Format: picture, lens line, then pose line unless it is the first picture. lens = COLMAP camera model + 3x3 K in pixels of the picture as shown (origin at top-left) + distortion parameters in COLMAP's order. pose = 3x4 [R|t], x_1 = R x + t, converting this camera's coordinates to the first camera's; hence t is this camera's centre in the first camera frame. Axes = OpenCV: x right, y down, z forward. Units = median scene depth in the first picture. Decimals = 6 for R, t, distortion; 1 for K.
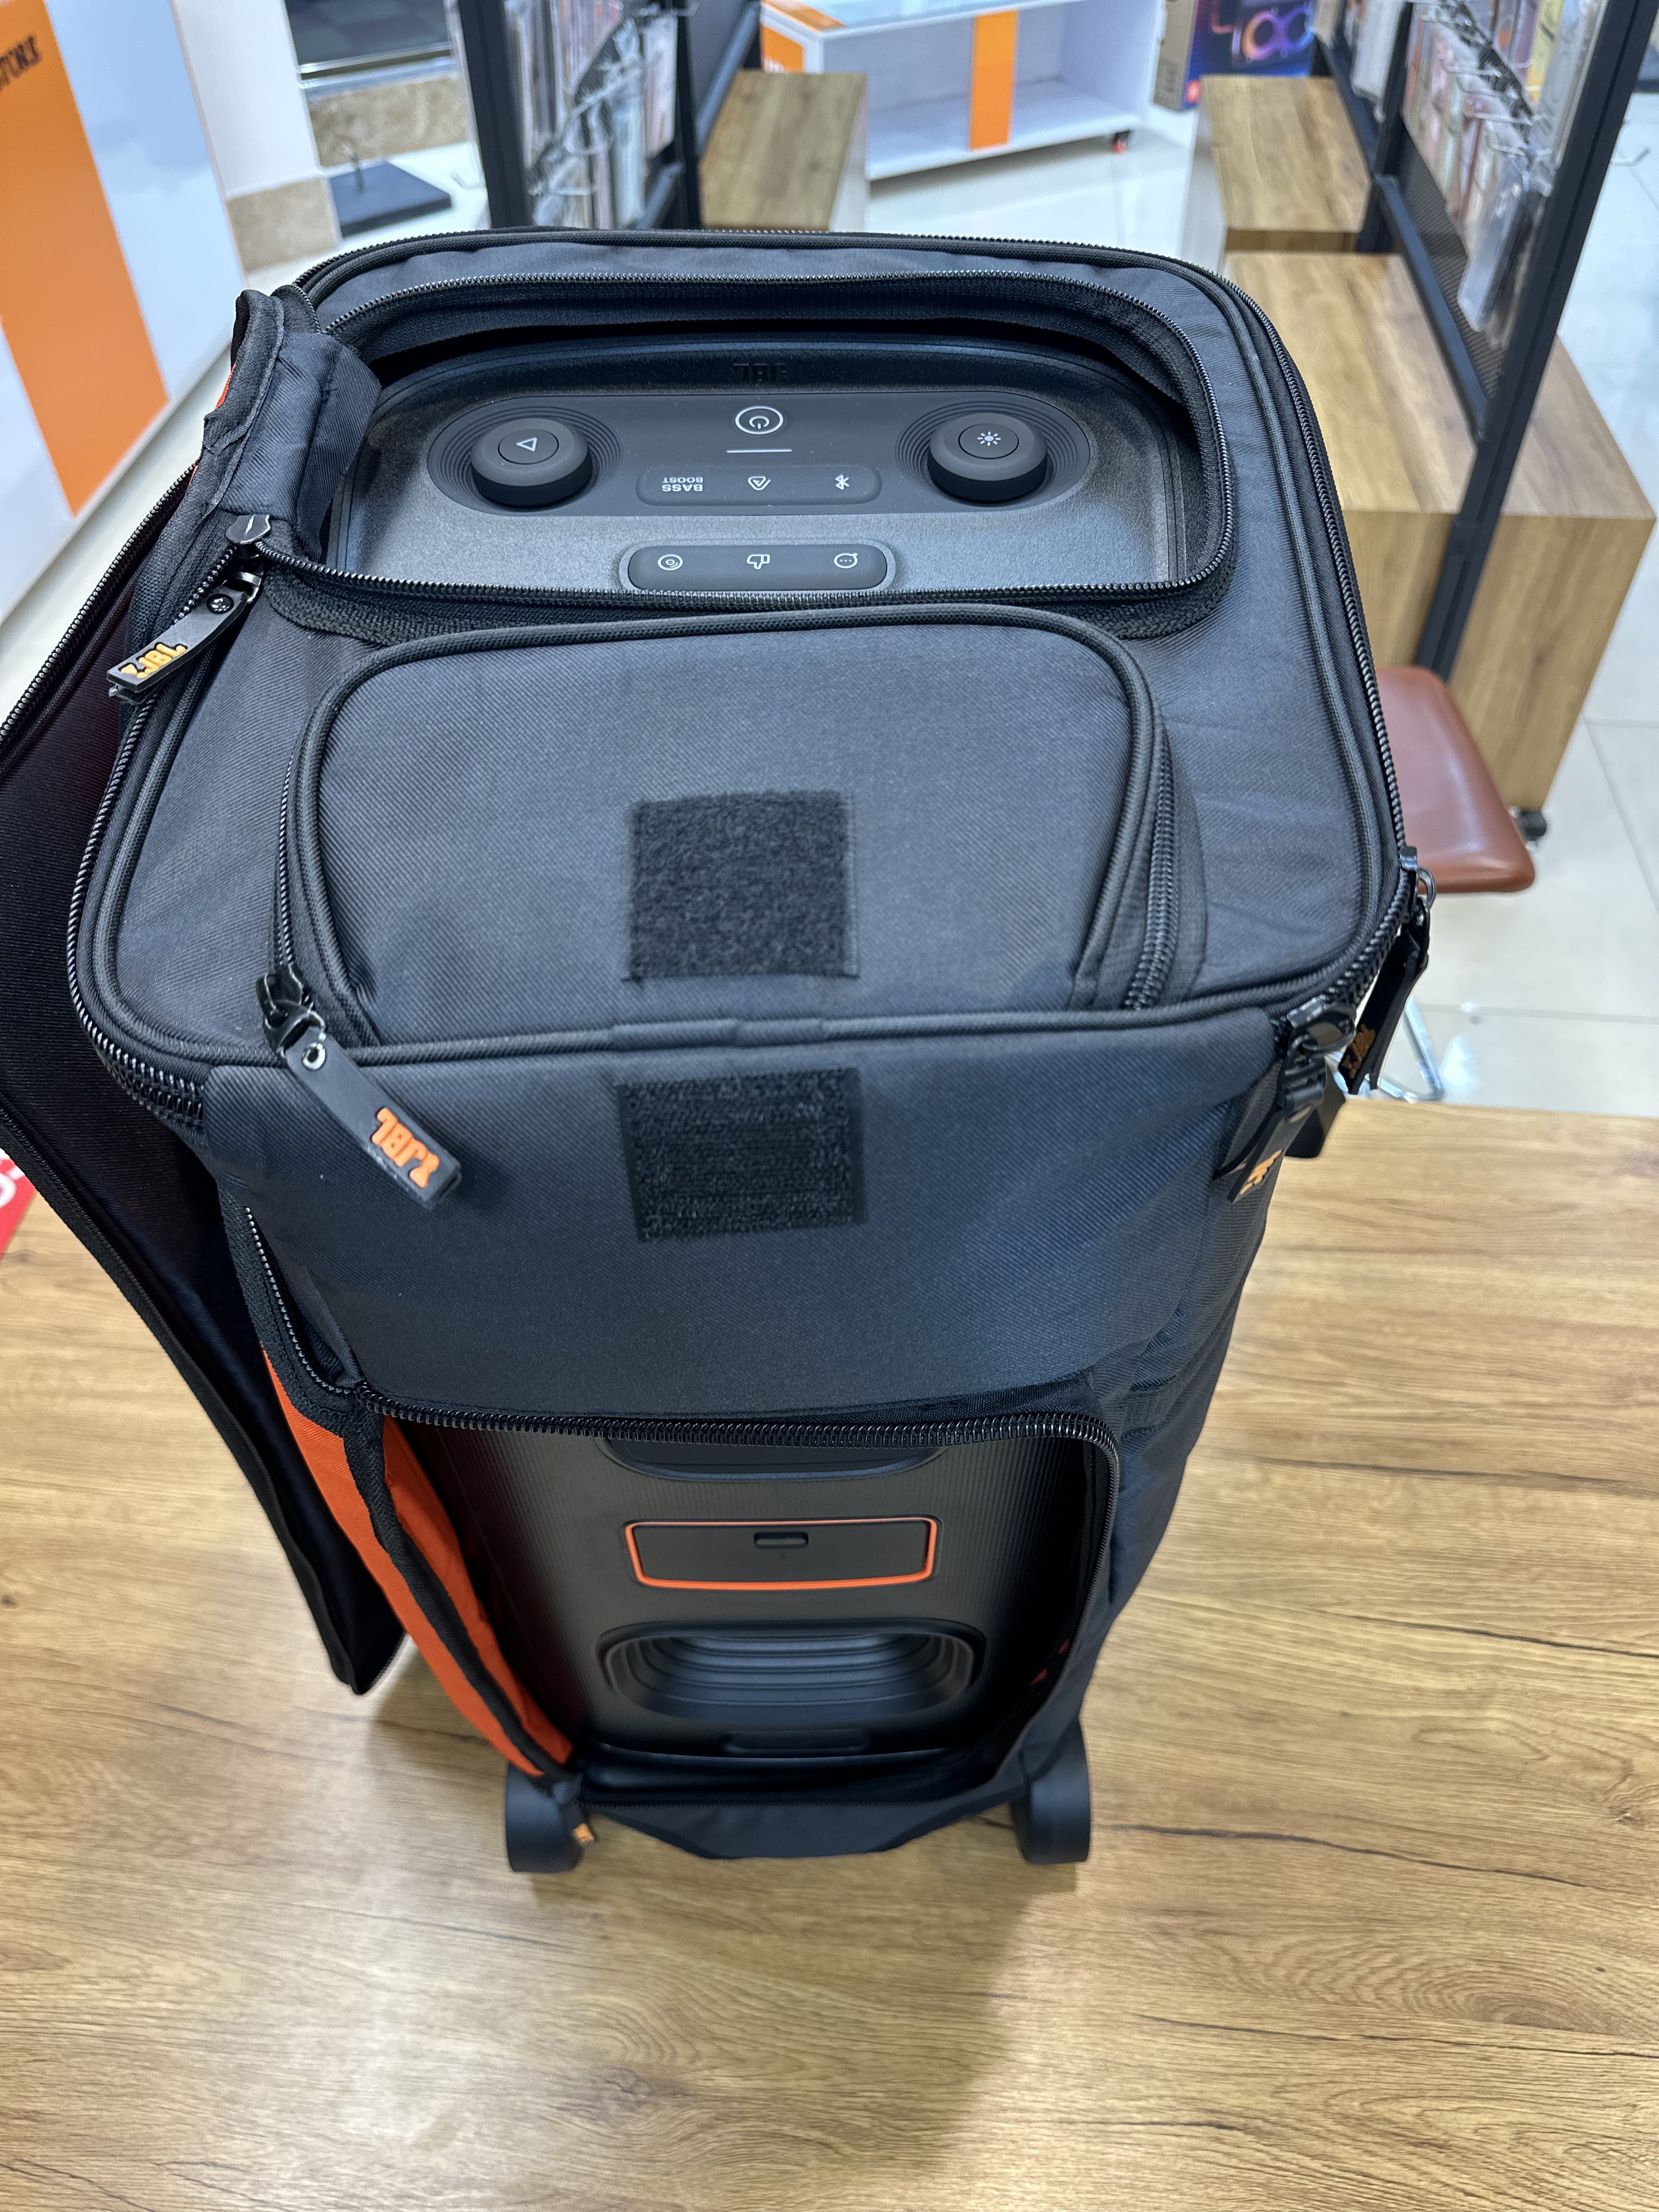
lens RADIAL K [[1608.8, 0, 841.3], [0, 1608.8, 1102.0], [0, 0, 1]] dist [0.005046, -0.021093]
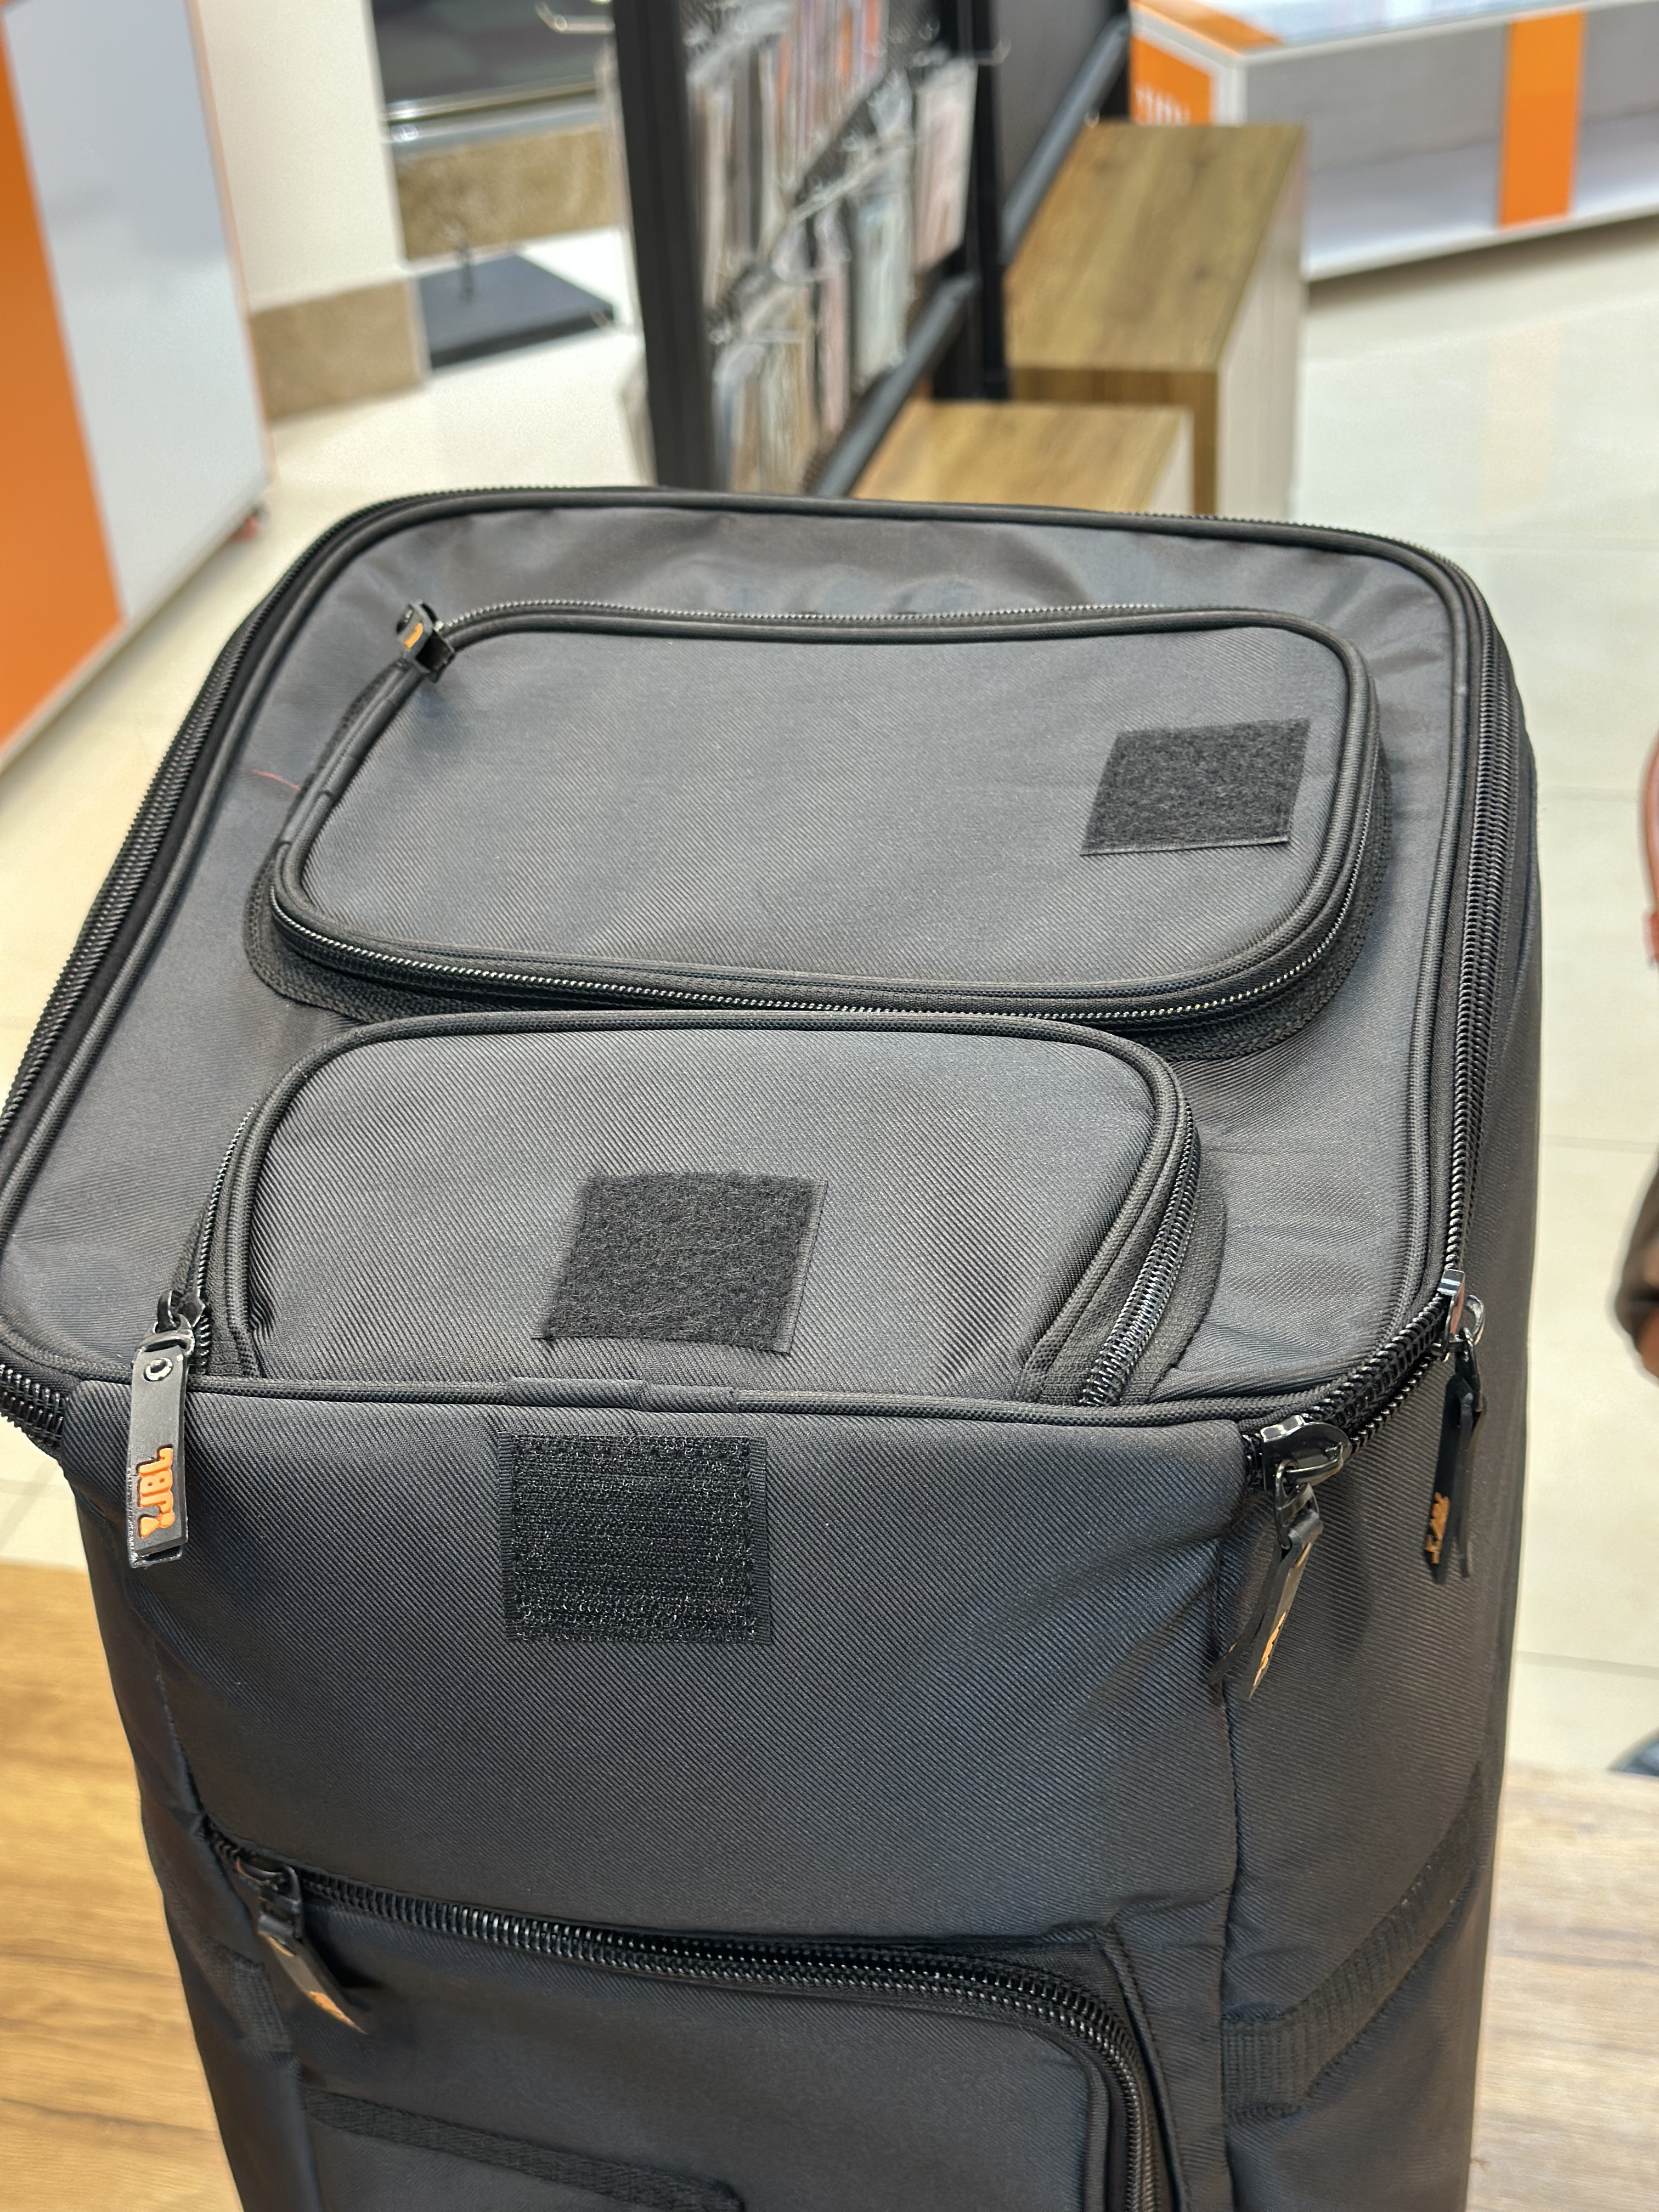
lens RADIAL K [[3148.0, 0, 835.9], [0, 3148.0, 1109.5], [0, 0, 1]] dist [0.113185, 0.000000]
pose [[0.989159, 0.032803, -0.143136, 0.036175], [-0.067969, 0.966306, -0.248258, 0.028645], [0.130170, 0.255296, 0.958060, -0.094027]]
